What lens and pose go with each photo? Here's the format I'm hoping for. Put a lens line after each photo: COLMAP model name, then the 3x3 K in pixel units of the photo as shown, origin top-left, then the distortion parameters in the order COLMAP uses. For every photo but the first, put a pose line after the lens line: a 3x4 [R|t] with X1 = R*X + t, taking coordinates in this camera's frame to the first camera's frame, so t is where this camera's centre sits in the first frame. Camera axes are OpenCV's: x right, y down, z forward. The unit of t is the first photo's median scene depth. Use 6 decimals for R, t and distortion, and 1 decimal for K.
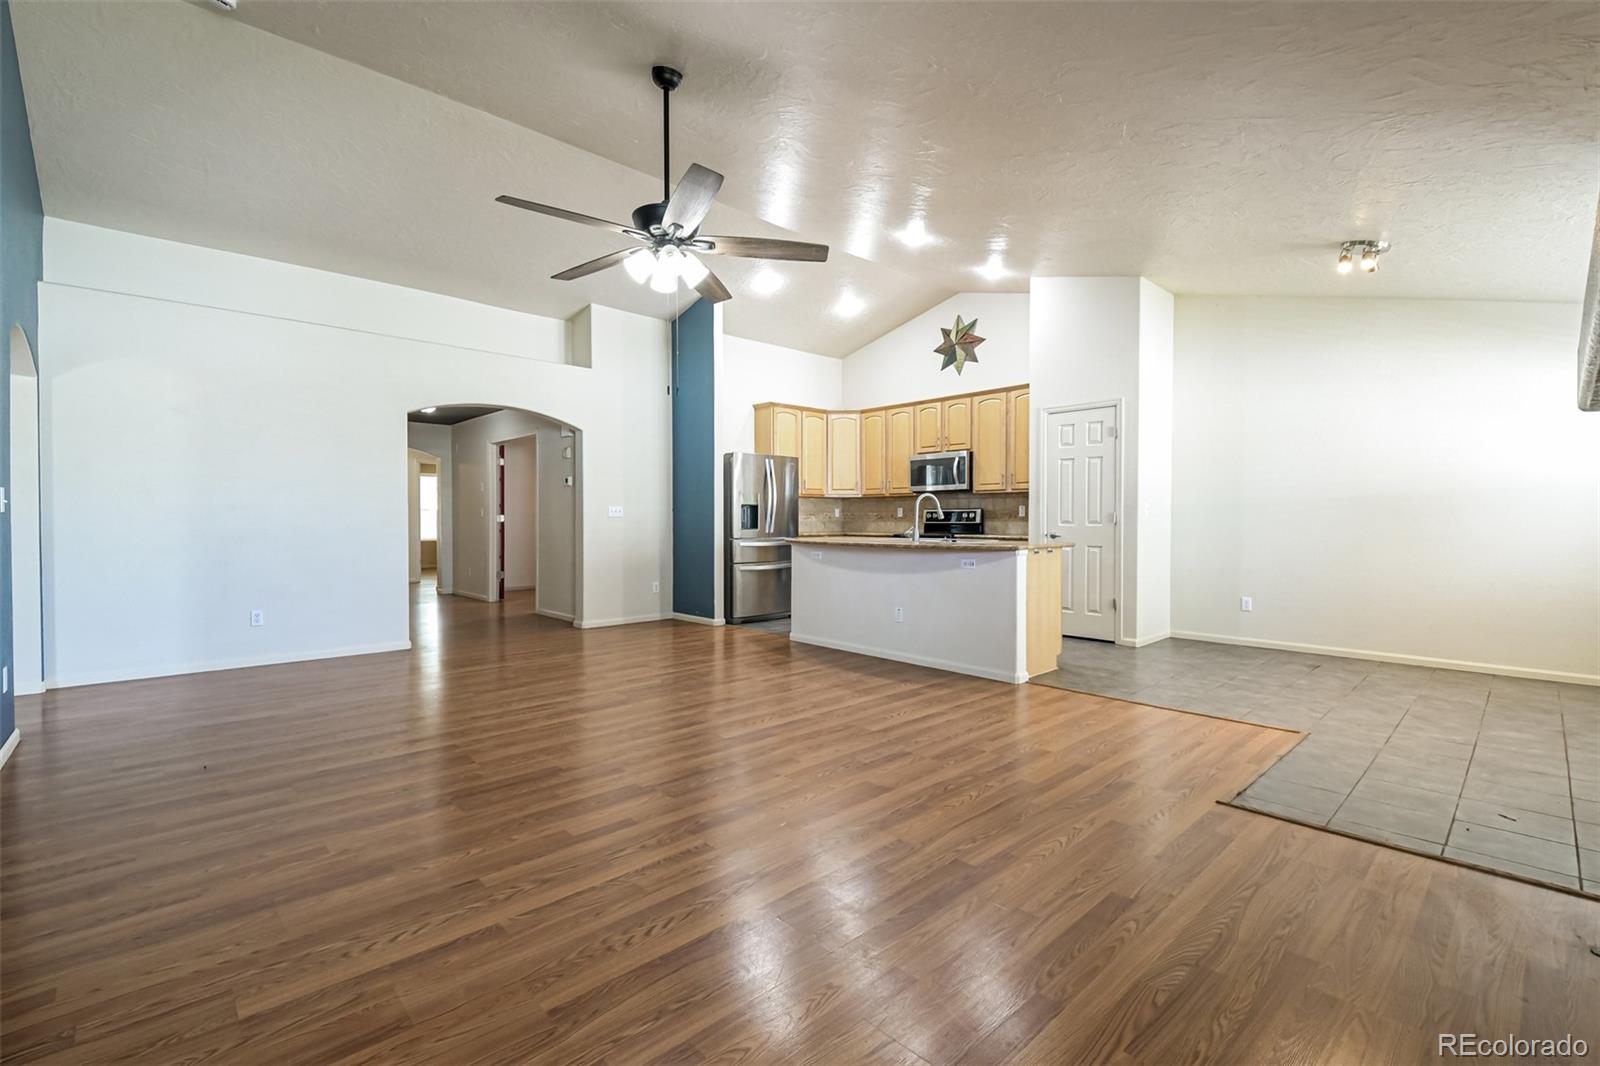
lens RADIAL K [[672.1, 0, 765.1], [0, 672.1, 530.5], [0, 0, 1]] dist [0.024207, -0.013959]
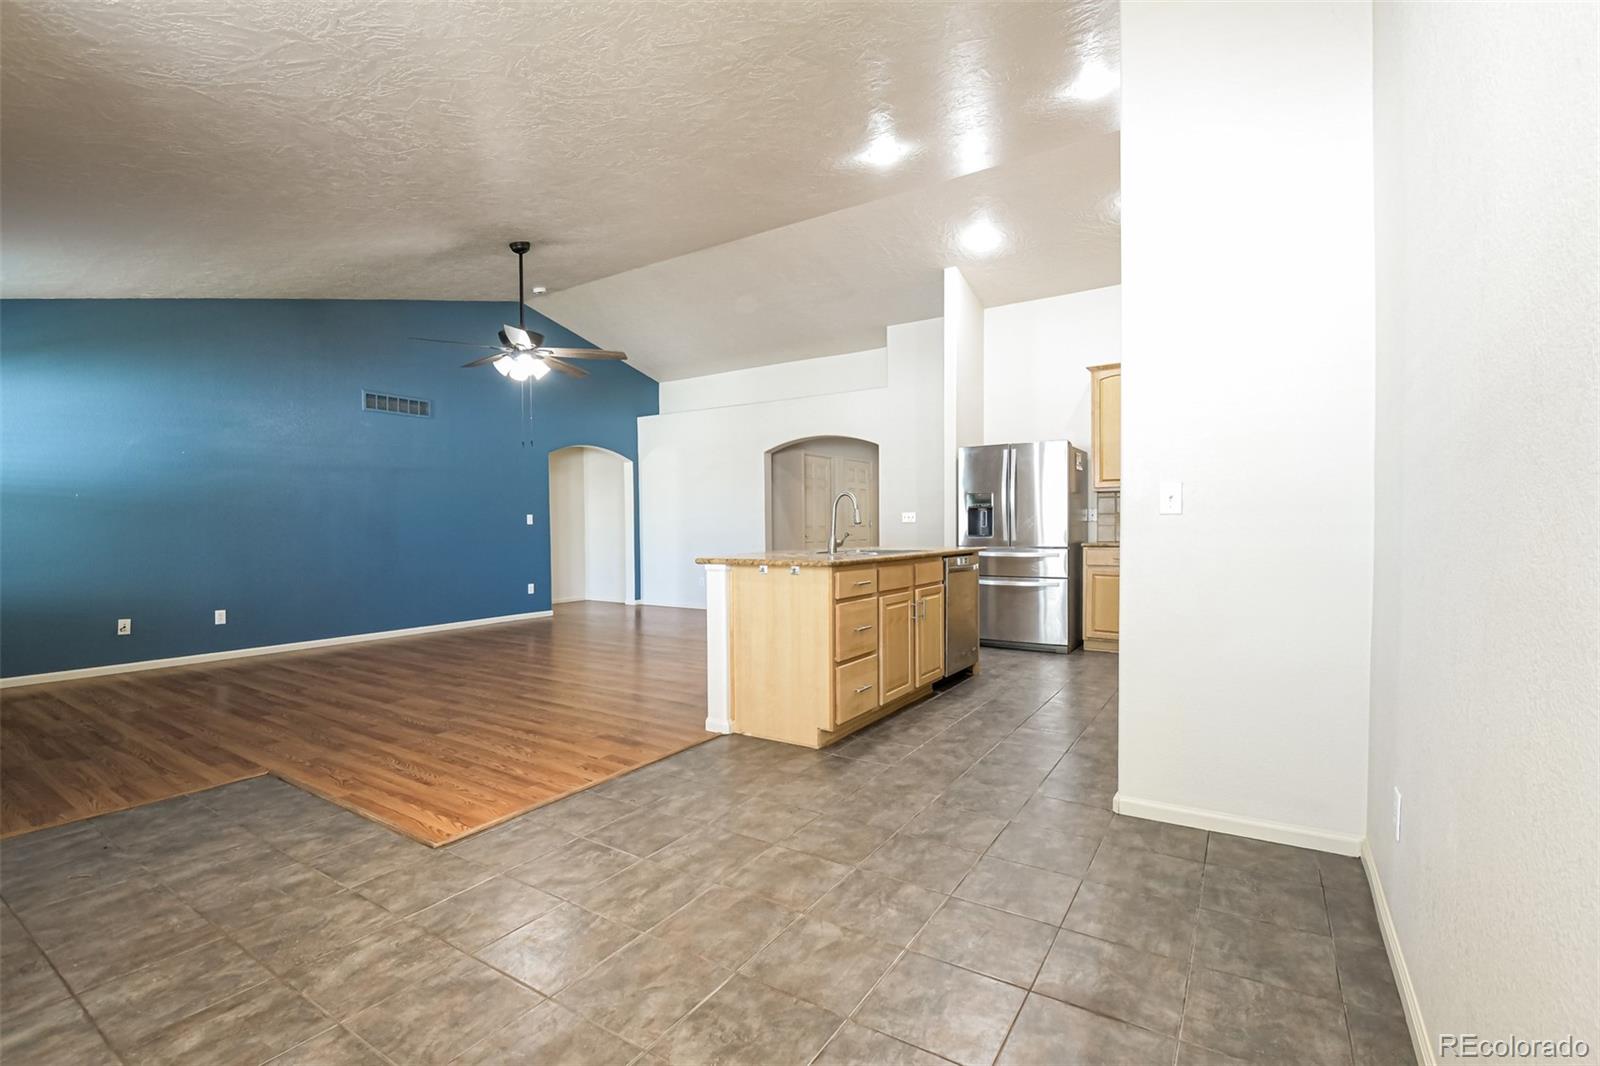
lens RADIAL K [[689.4, 0, 815.8], [0, 689.4, 533.5], [0, 0, 1]] dist [0.026775, -0.016994]
pose [[0.286329, 0.006298, -0.958111, 0.715883], [-0.009945, 0.999944, 0.003602, -0.006781], [0.958080, 0.008497, 0.286376, 0.533063]]
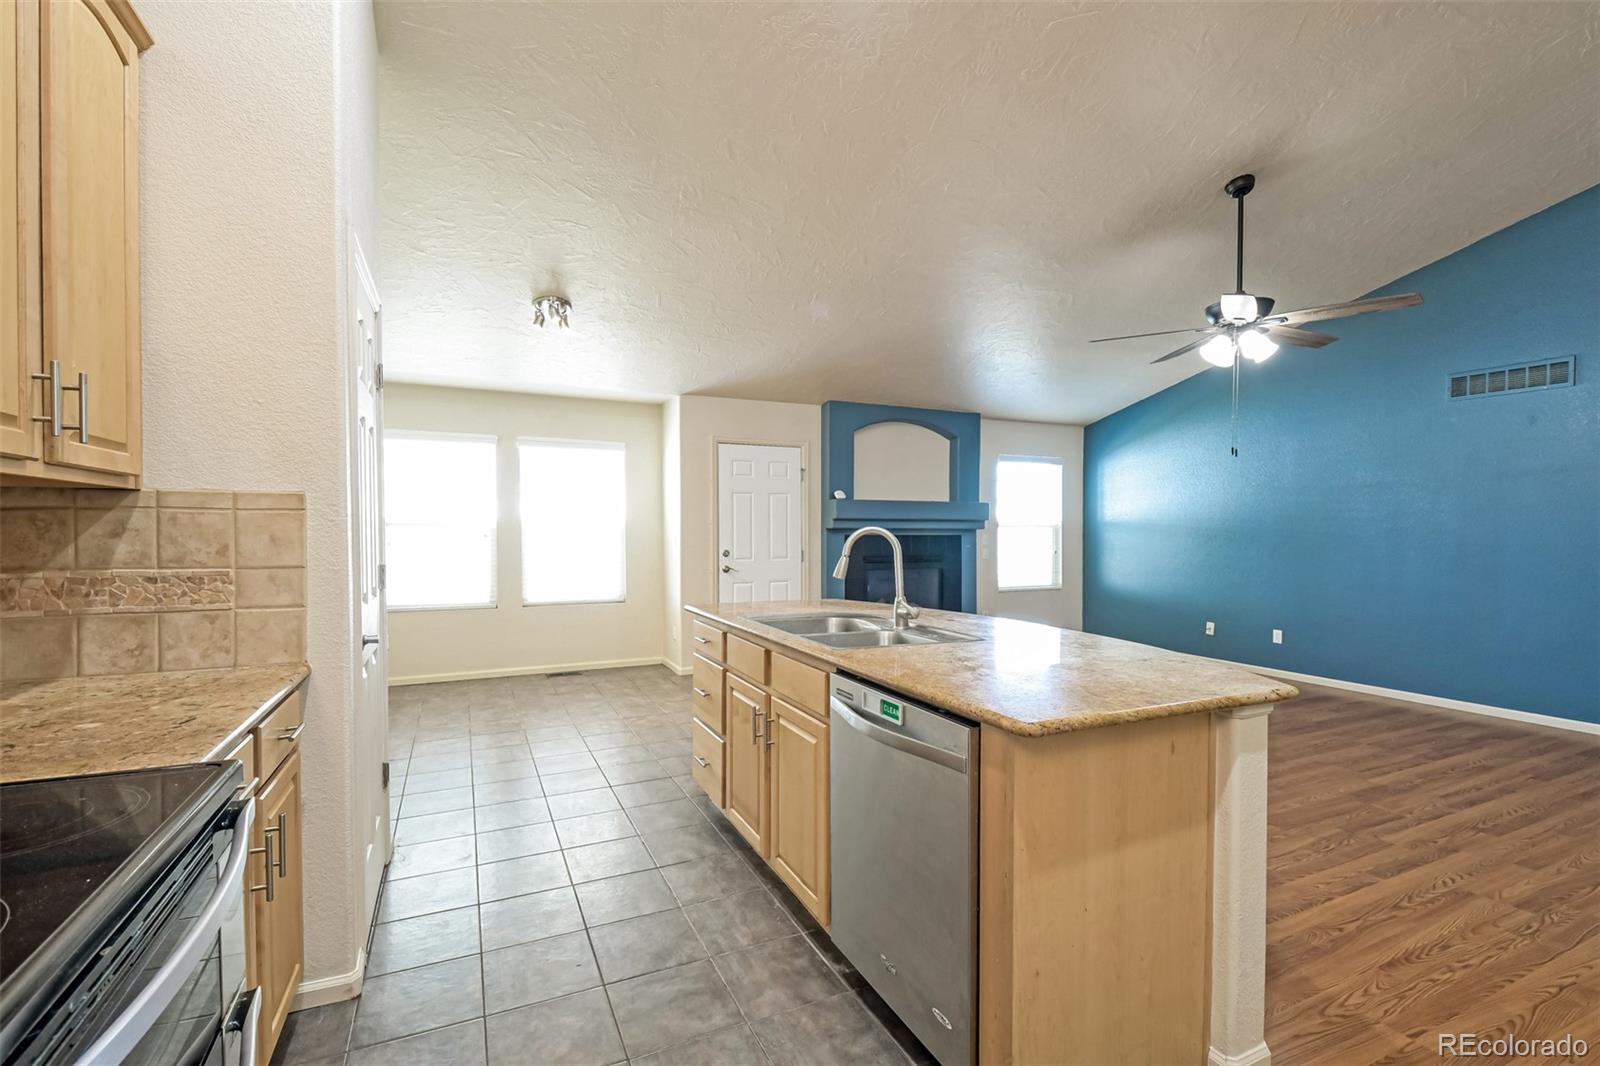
lens RADIAL K [[699.5, 0, 779.9], [0, 699.5, 526.5], [0, 0, 1]] dist [0.024670, -0.013751]
pose [[-0.958524, -0.002081, 0.285006, 0.118261], [0.001163, 0.999936, 0.011215, -0.044053], [-0.285011, 0.011081, -0.958460, 1.080078]]
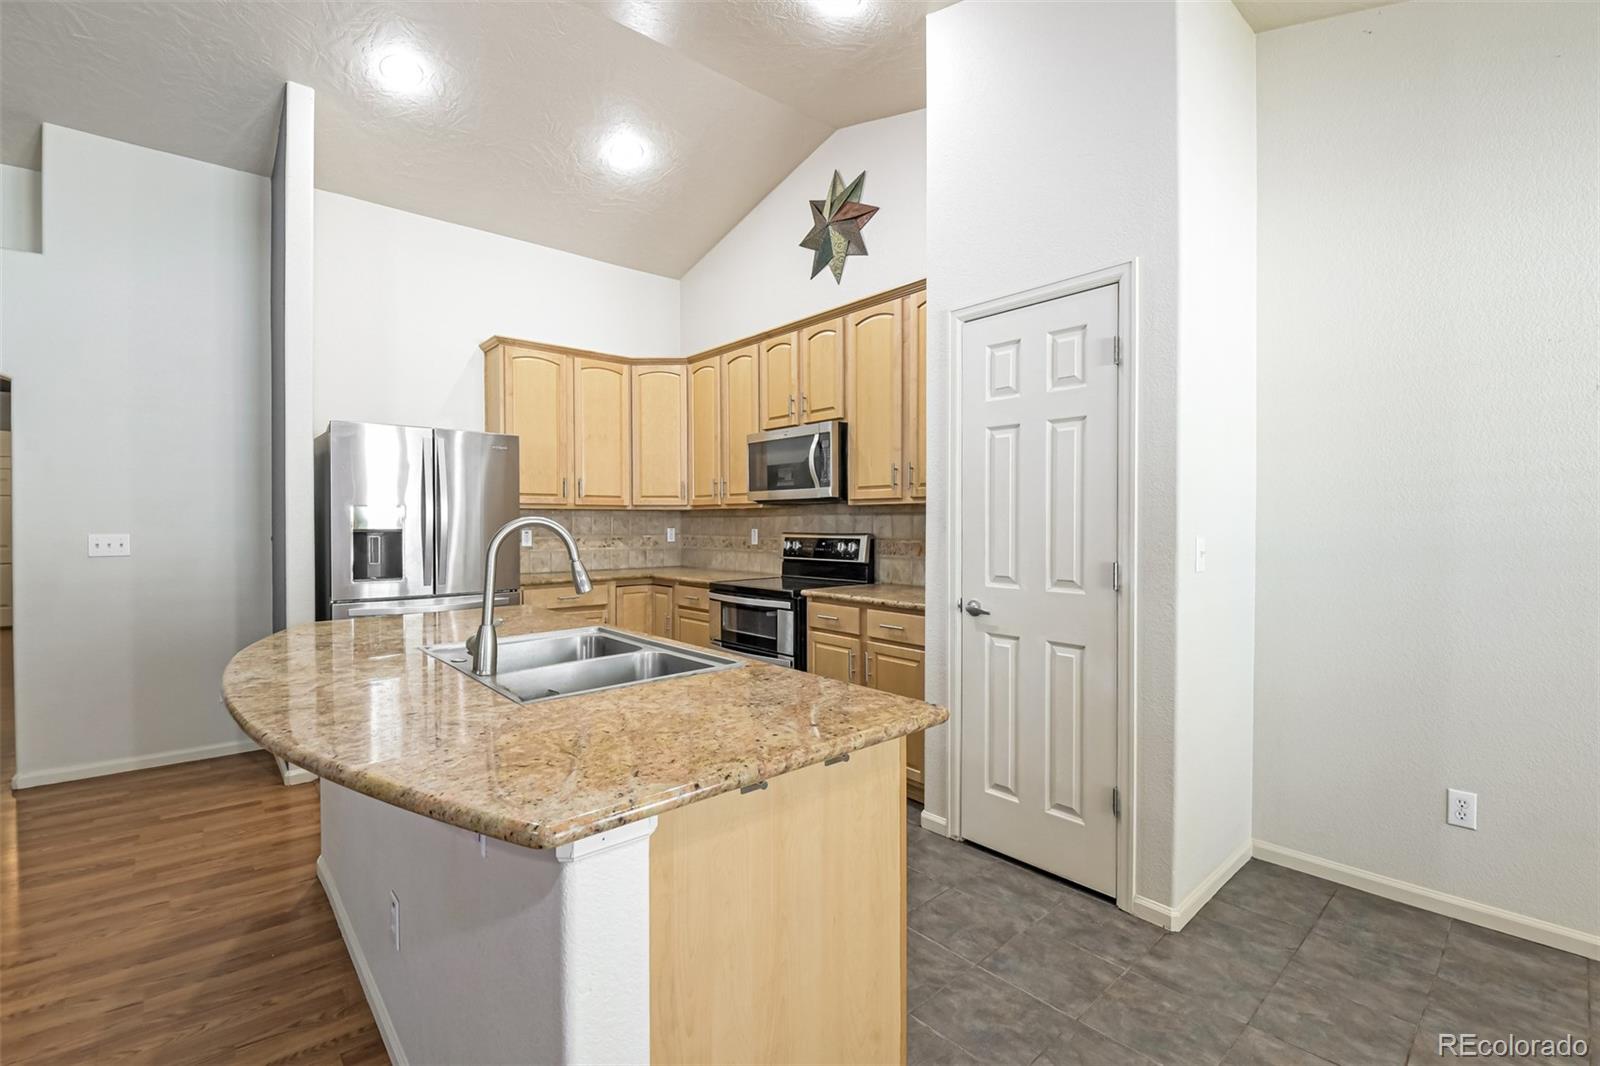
lens RADIAL K [[686.0, 0, 772.7], [0, 686.0, 532.6], [0, 0, 1]] dist [0.011622, -0.021277]
pose [[0.999714, -0.001178, -0.023880, 0.266123], [0.001139, 0.999998, -0.001640, -0.034152], [0.023882, 0.001613, 0.999713, 0.486037]]
